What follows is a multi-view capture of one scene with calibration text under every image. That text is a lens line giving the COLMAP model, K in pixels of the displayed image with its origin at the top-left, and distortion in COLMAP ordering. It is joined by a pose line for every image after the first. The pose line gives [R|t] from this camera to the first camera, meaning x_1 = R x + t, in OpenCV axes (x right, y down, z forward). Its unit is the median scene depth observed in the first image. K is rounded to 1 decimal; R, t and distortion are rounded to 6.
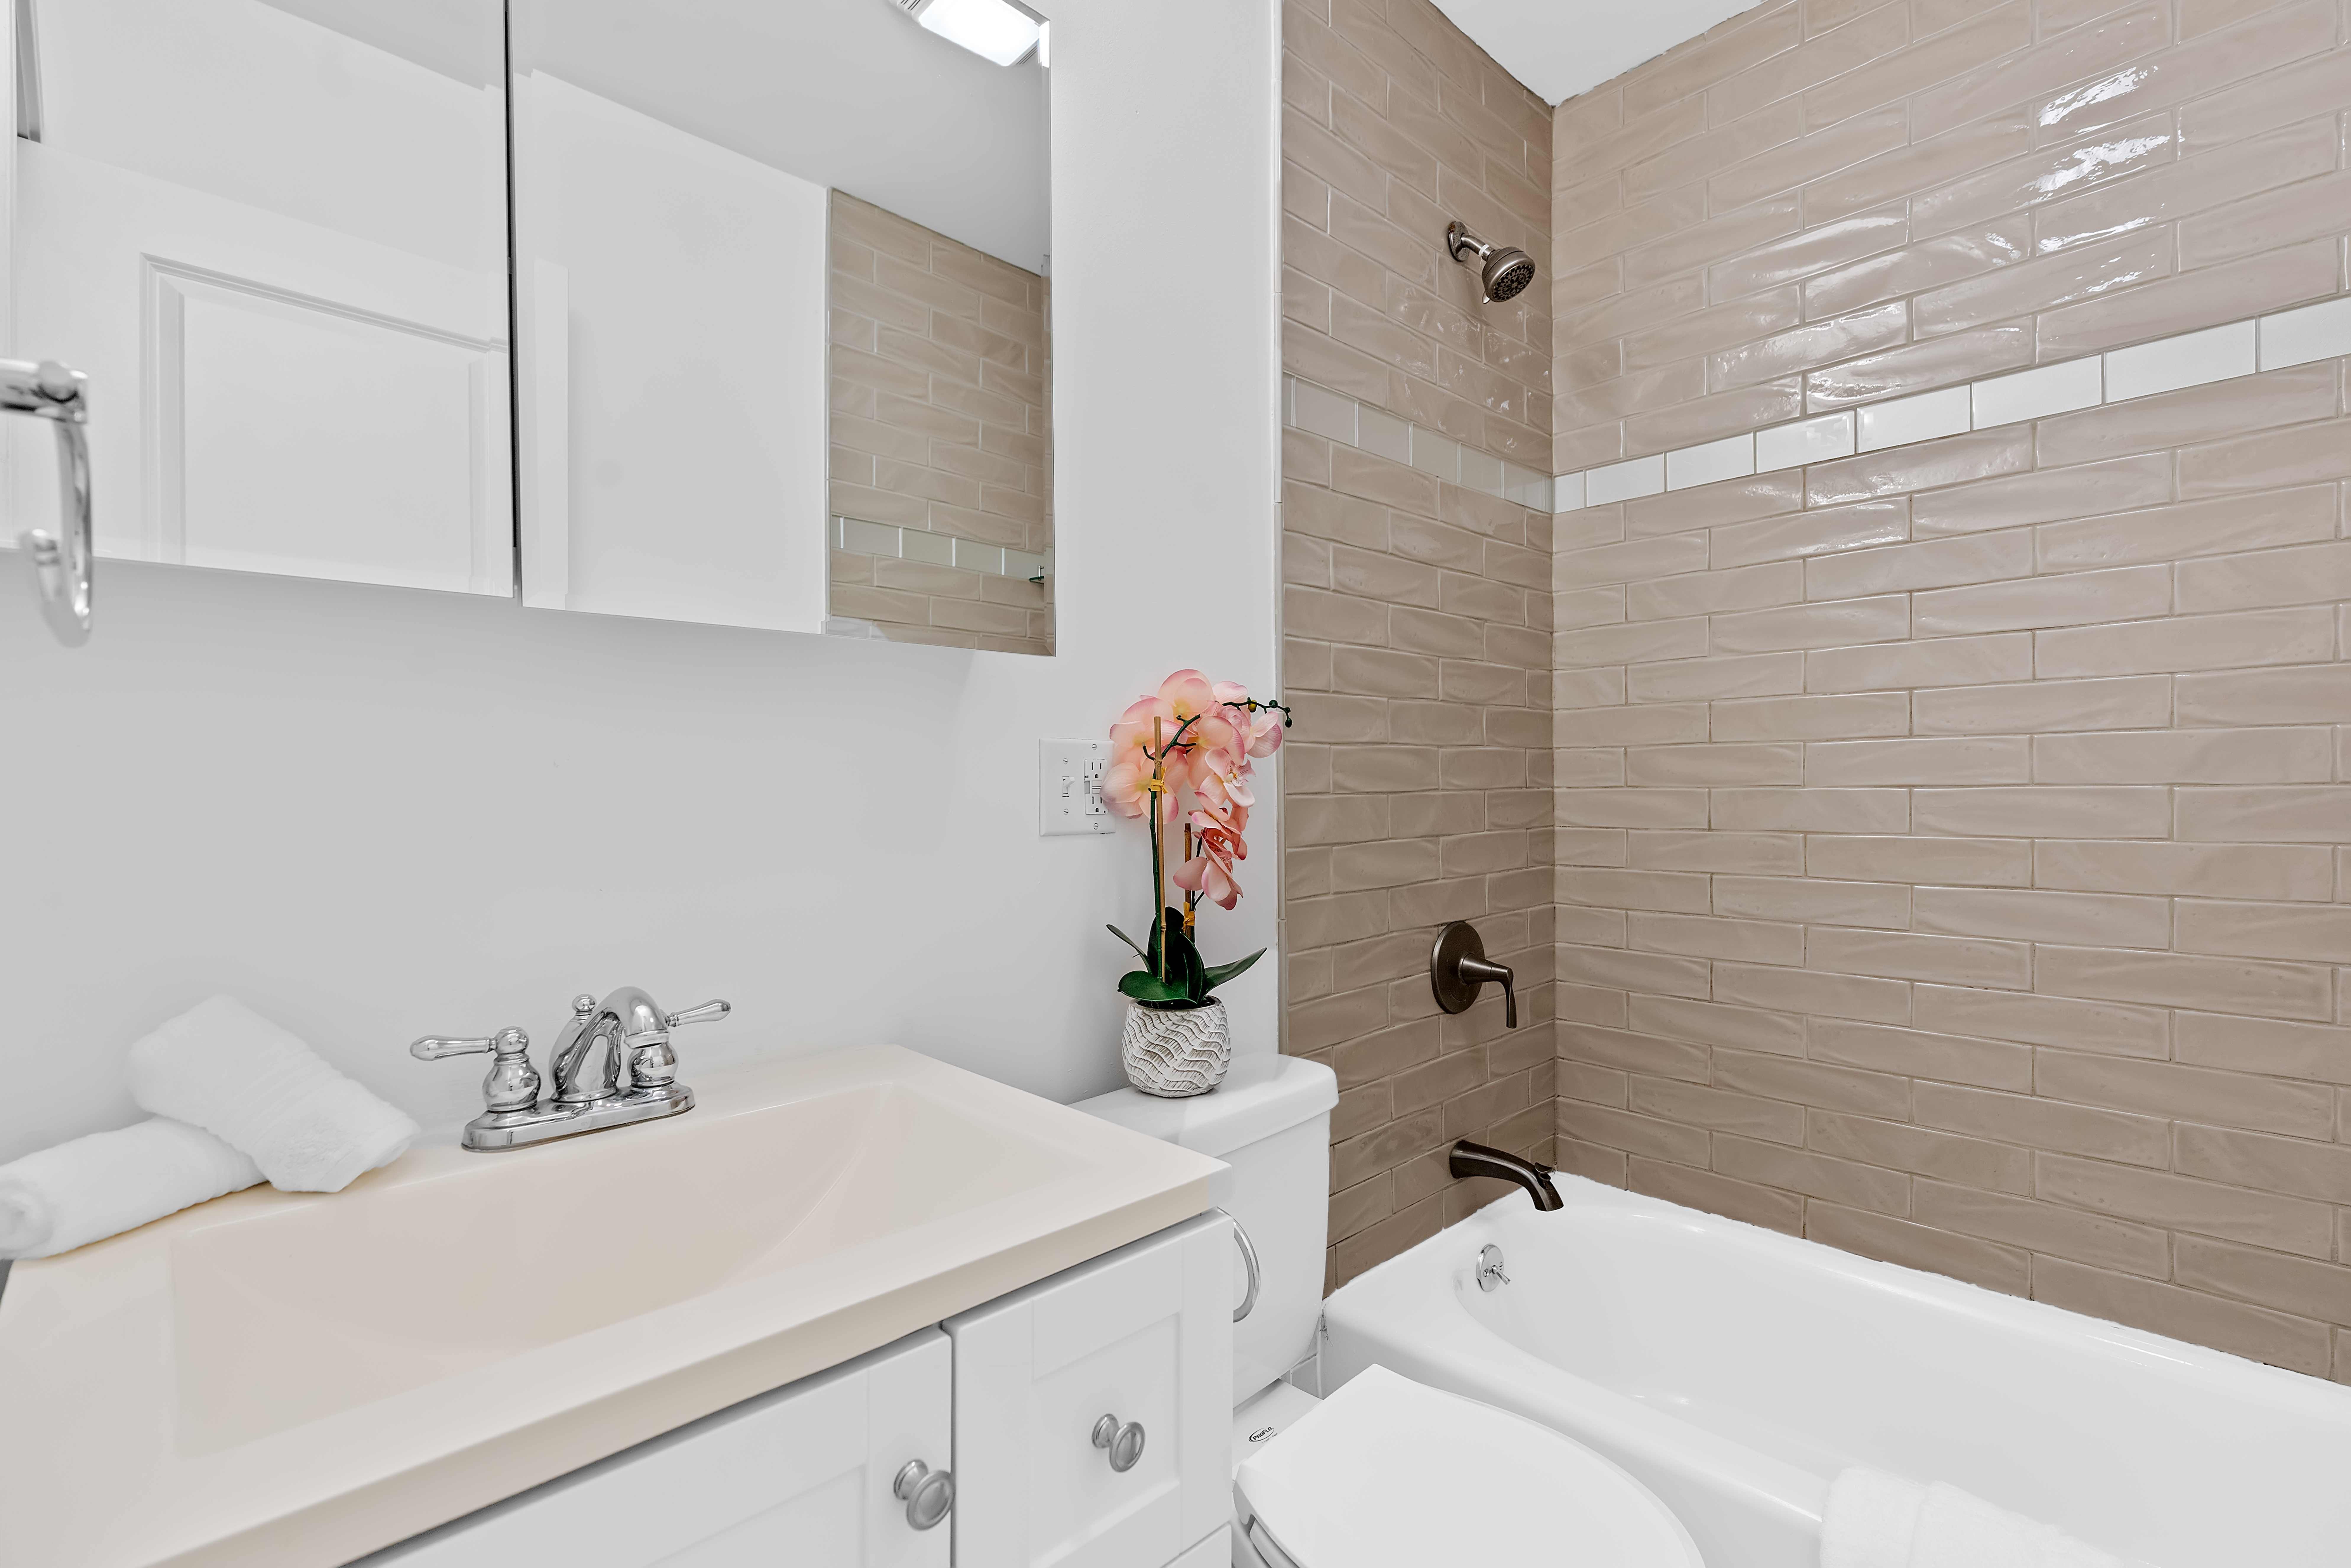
lens RADIAL K [[1049.8, 0, 1145.1], [0, 1049.8, 803.0], [0, 0, 1]] dist [-0.009589, 0.005228]
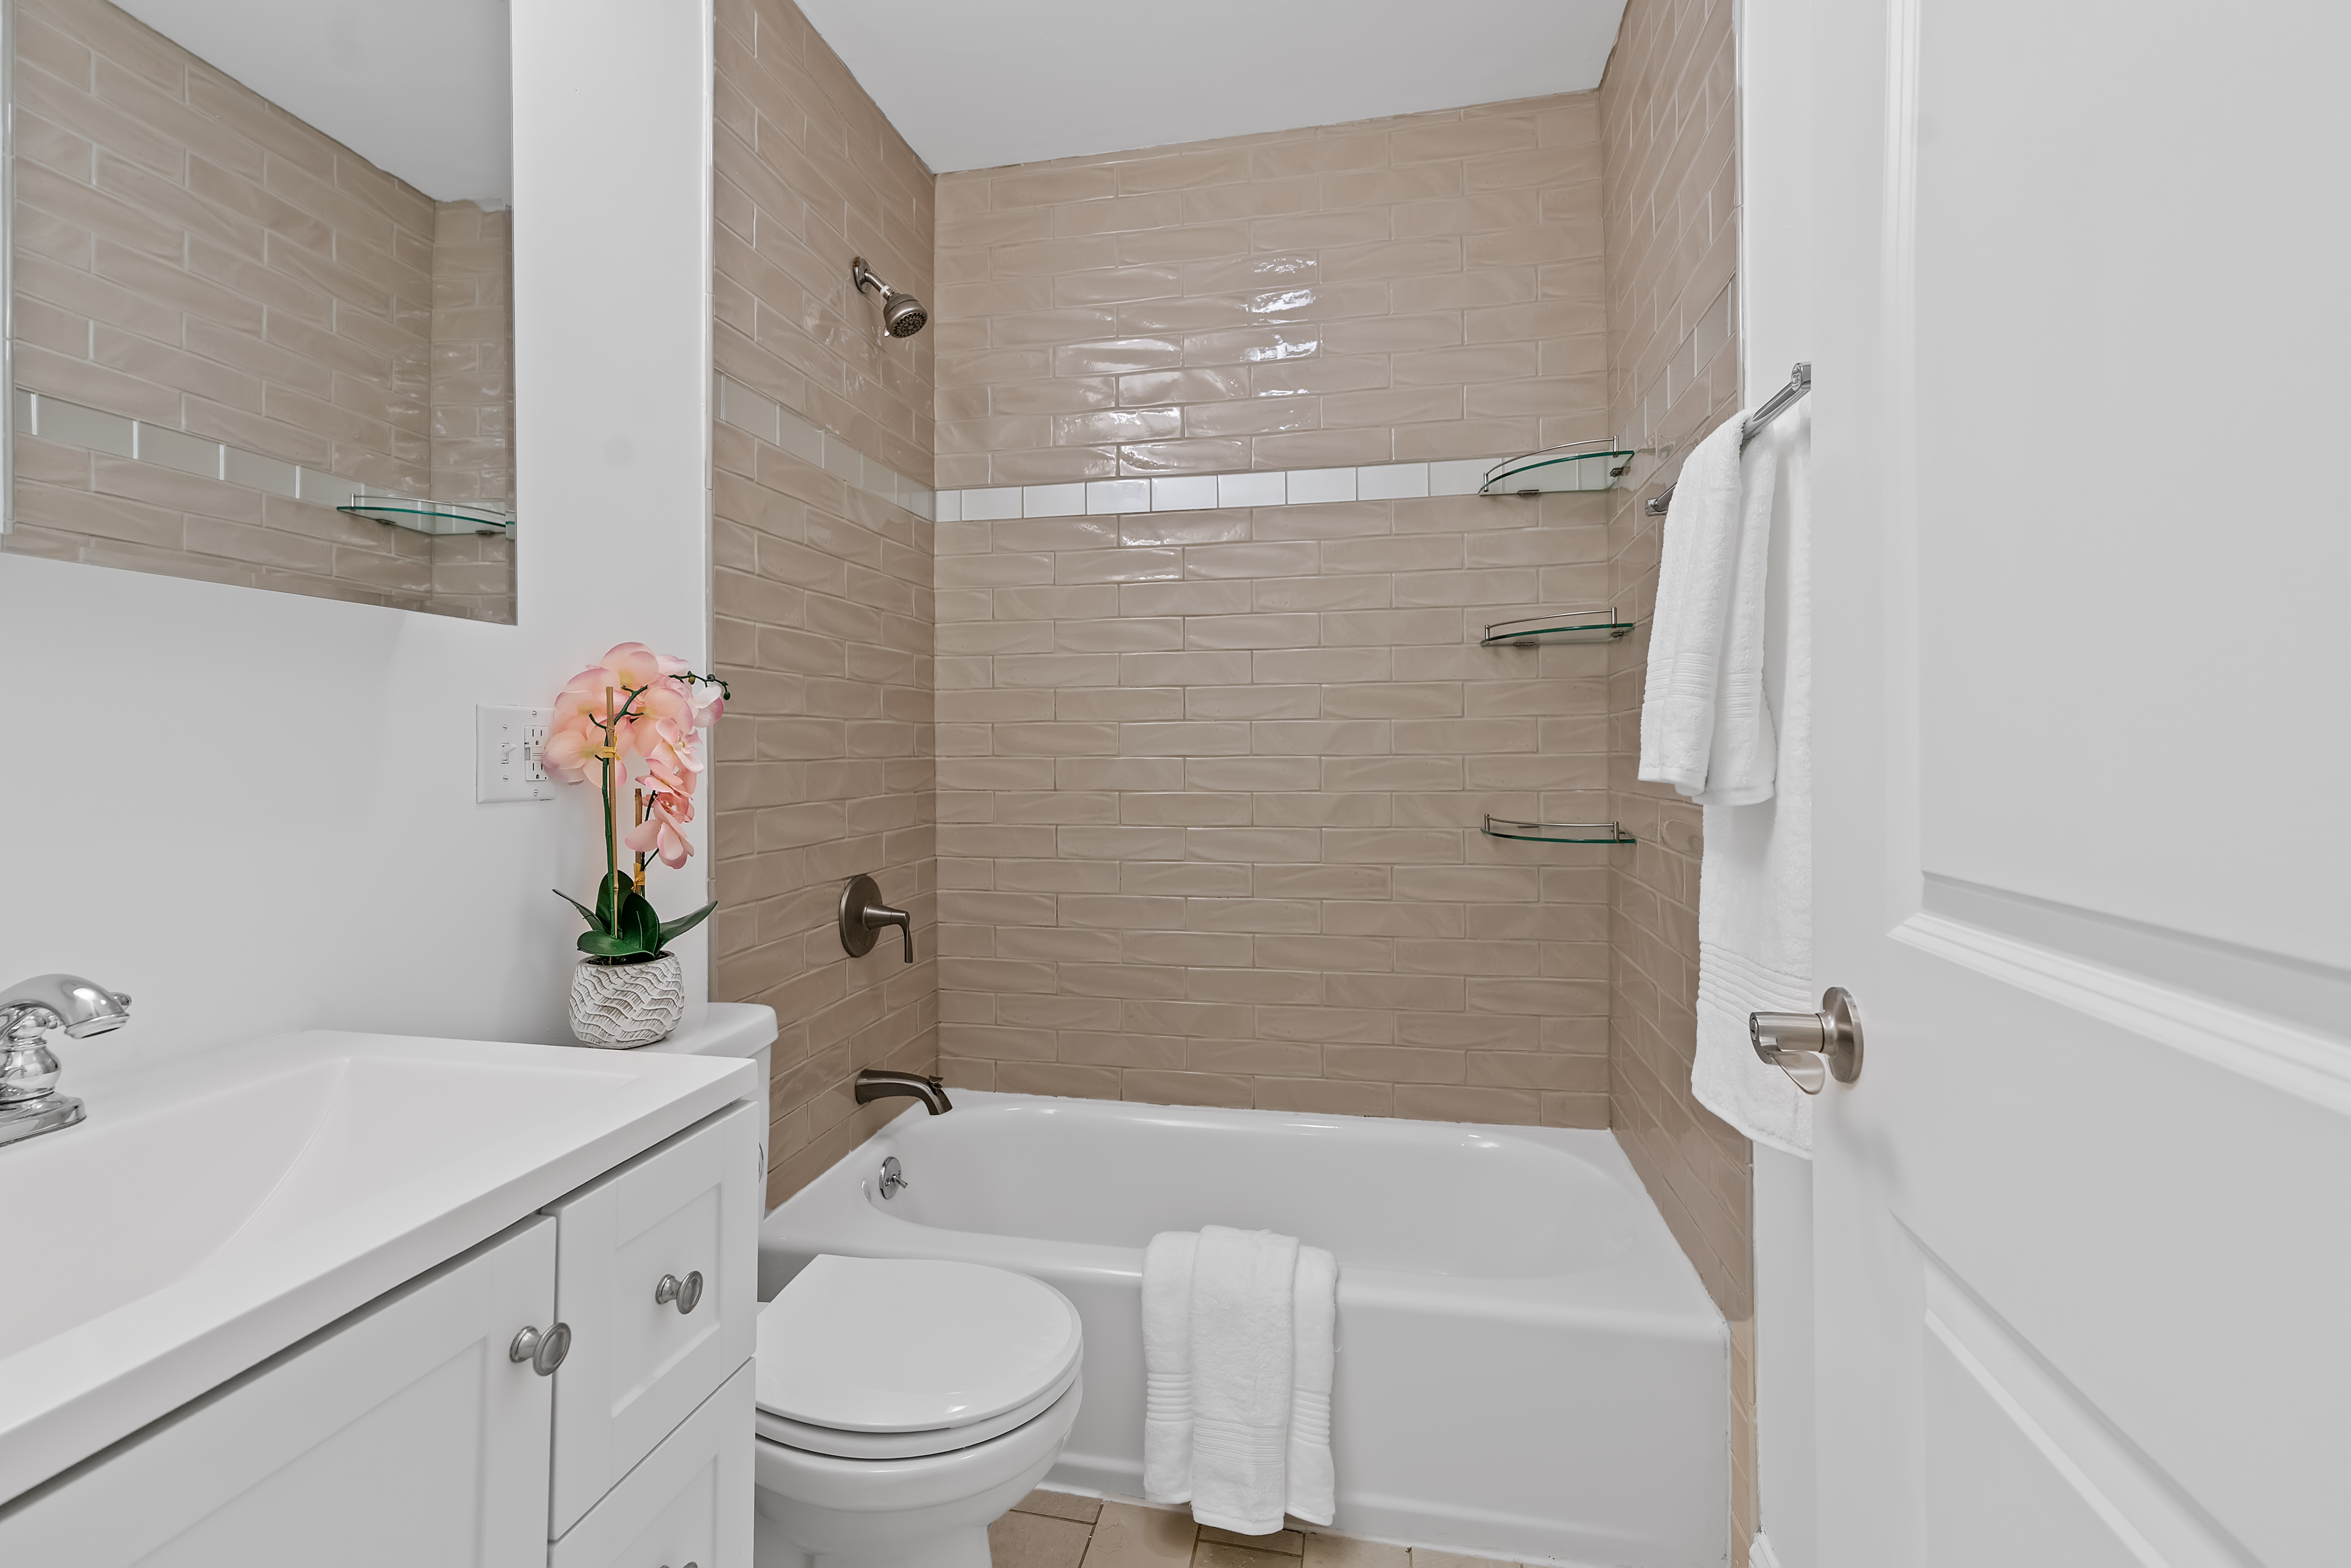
lens RADIAL K [[1049.8, 0, 1183.9], [0, 1049.8, 771.9], [0, 0, 1]] dist [-0.009589, 0.005228]
pose [[0.802388, -0.005401, 0.596779, -0.103887], [0.005883, 0.999982, 0.001141, 0.003182], [-0.596774, 0.002595, 0.802405, -0.121297]]
